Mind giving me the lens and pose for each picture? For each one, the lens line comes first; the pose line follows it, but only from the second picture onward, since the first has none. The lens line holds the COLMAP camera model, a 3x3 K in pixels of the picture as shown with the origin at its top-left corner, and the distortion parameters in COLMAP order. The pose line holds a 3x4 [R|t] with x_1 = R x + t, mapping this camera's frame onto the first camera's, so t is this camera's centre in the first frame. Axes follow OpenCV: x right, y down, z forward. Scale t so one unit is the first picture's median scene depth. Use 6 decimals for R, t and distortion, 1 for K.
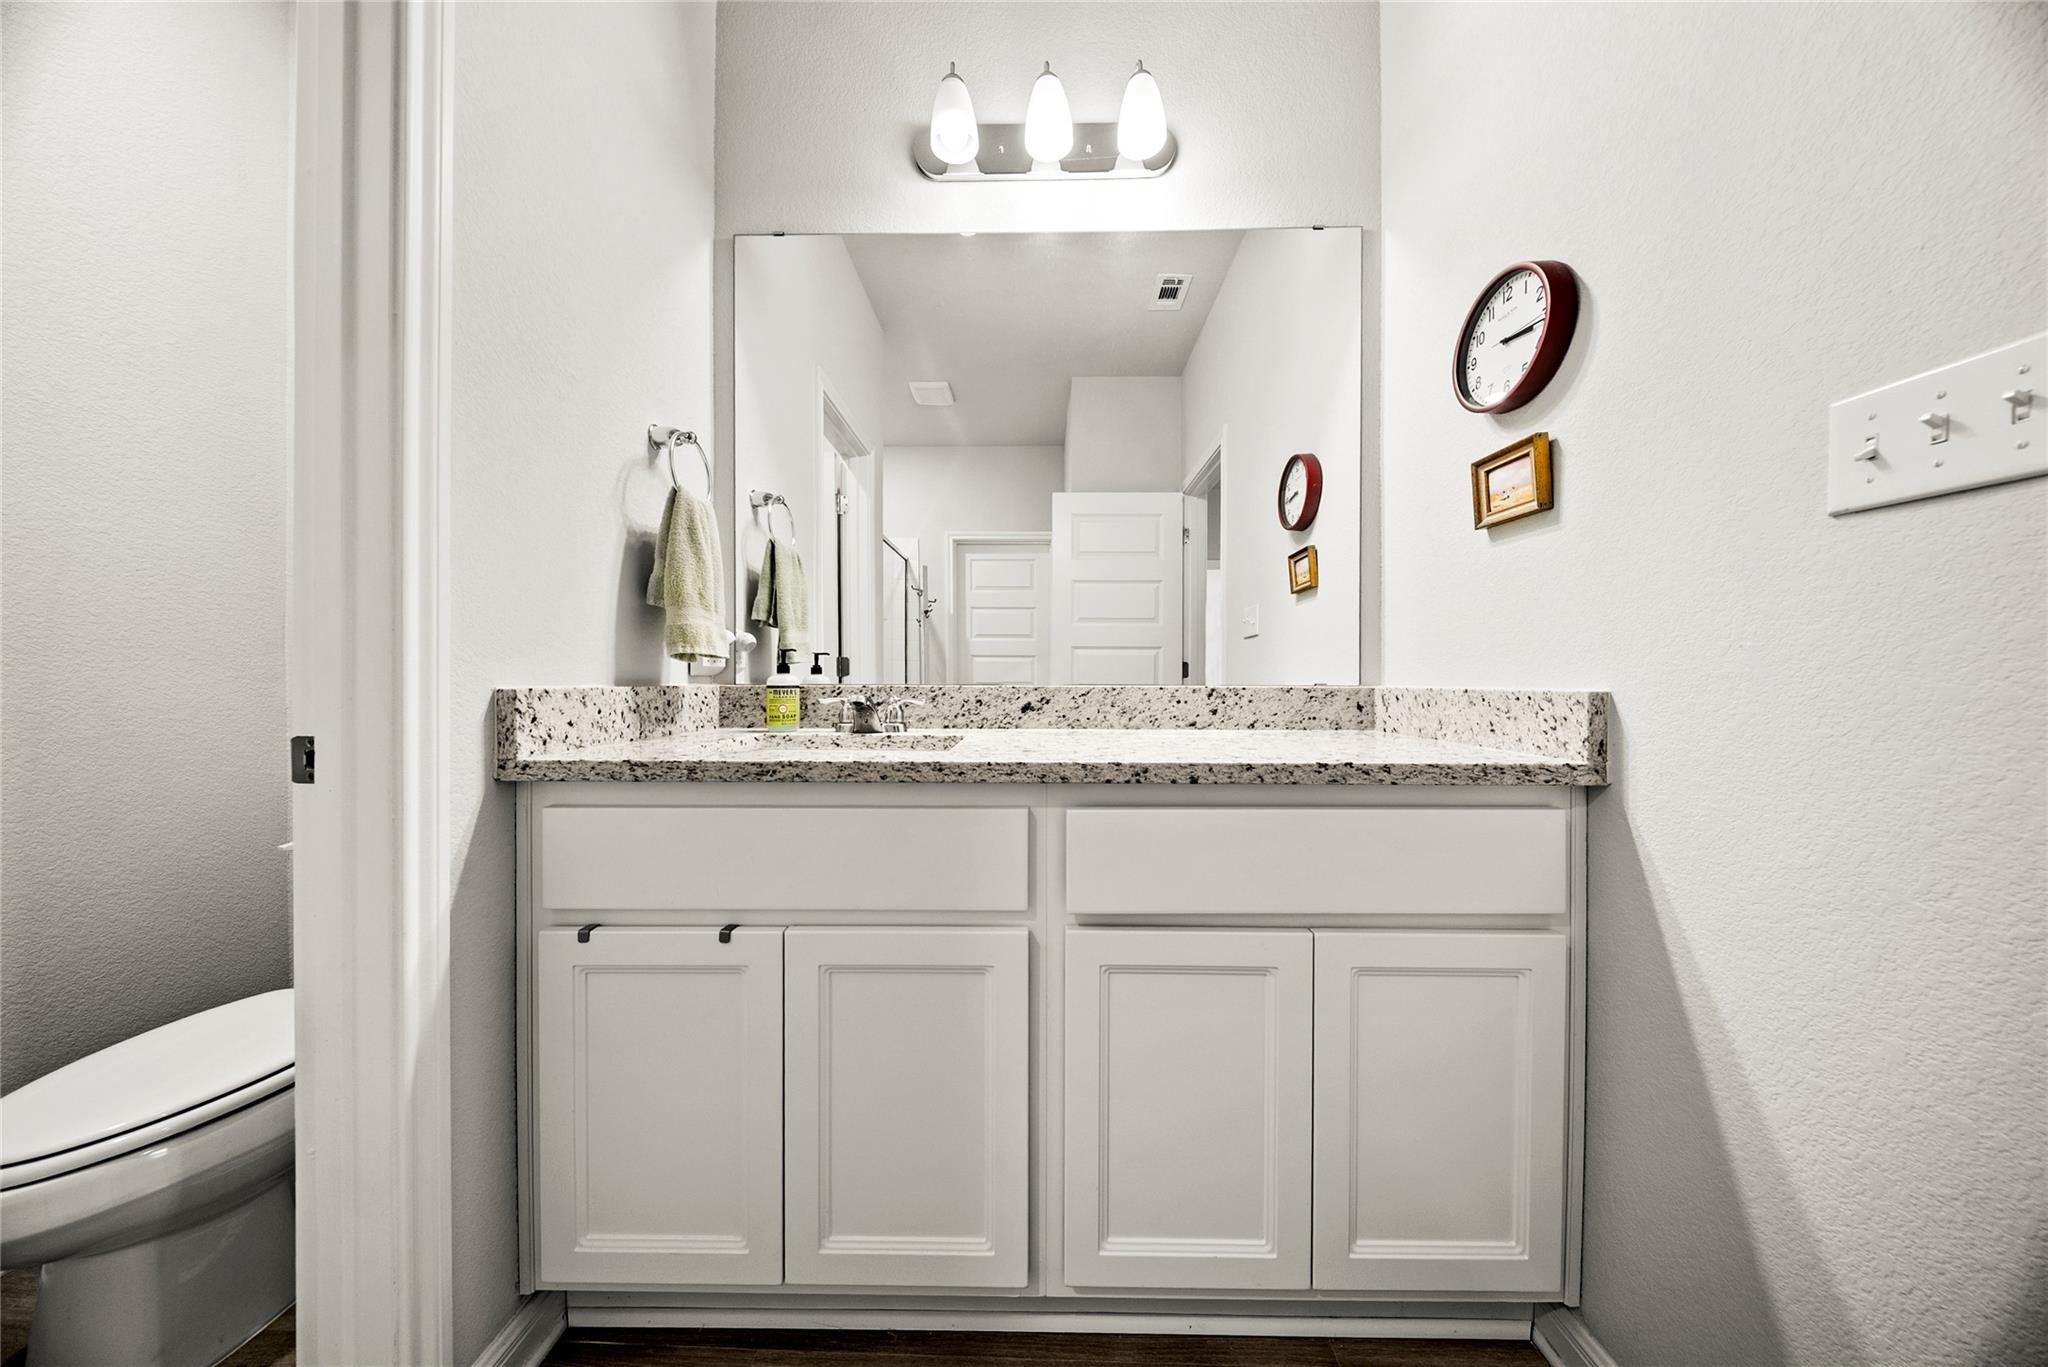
lens RADIAL K [[607.8, 0, 1015.6], [0, 607.8, 682.4], [0, 0, 1]] dist [0.001706, -0.001338]
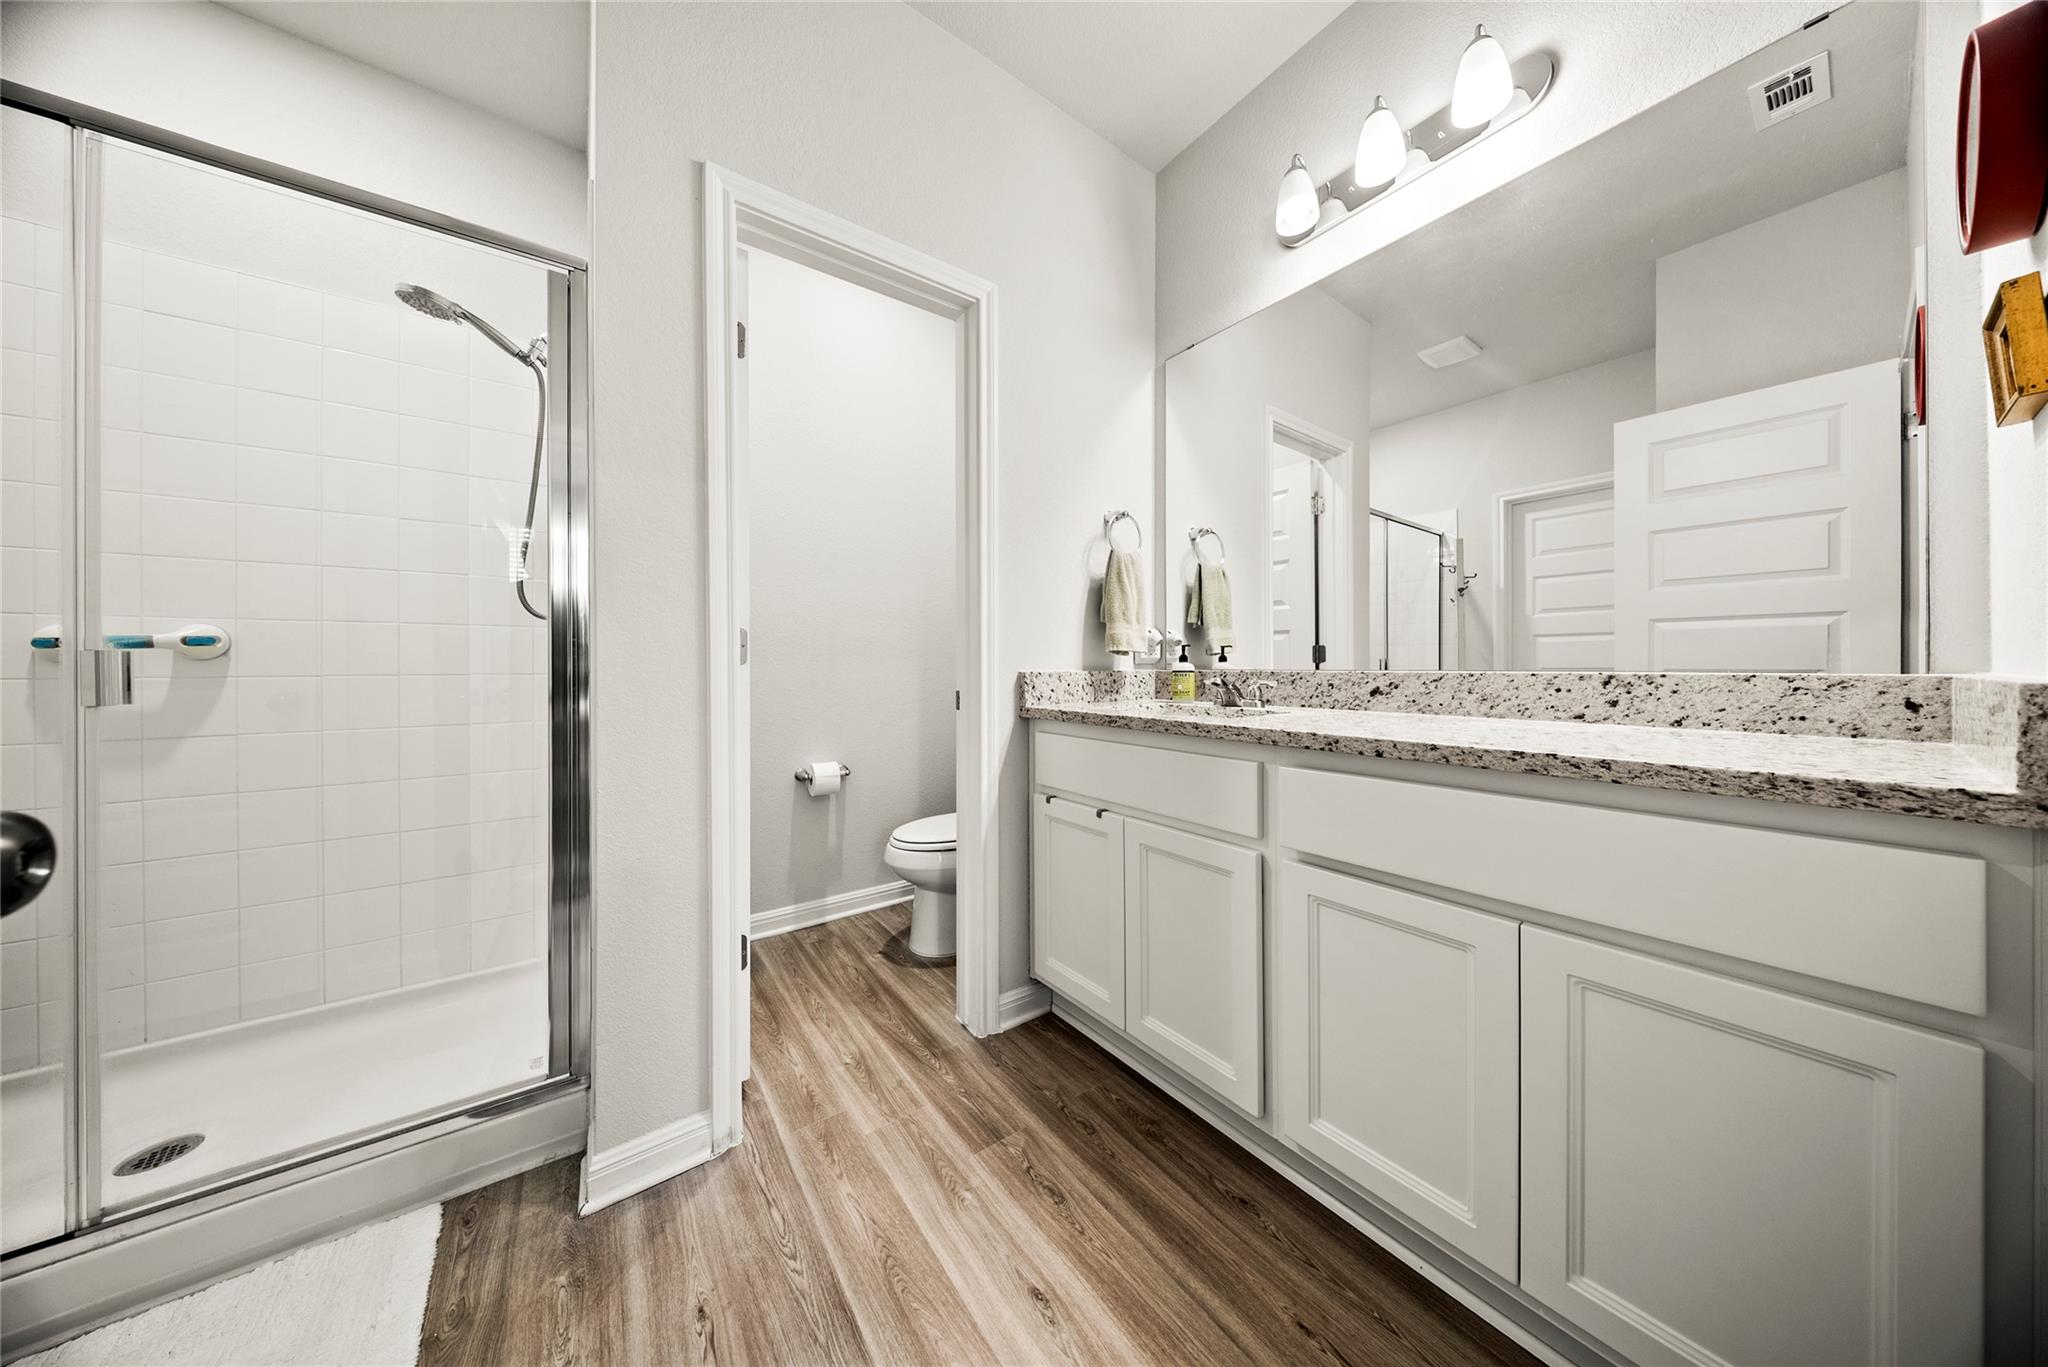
lens RADIAL K [[607.8, 0, 1043.1], [0, 607.8, 663.4], [0, 0, 1]] dist [0.001706, -0.001338]
pose [[0.623978, -0.006682, -0.781414, 0.605908], [0.001860, 0.999973, -0.007066, -0.002651], [0.781440, 0.002956, 0.623974, -0.166307]]
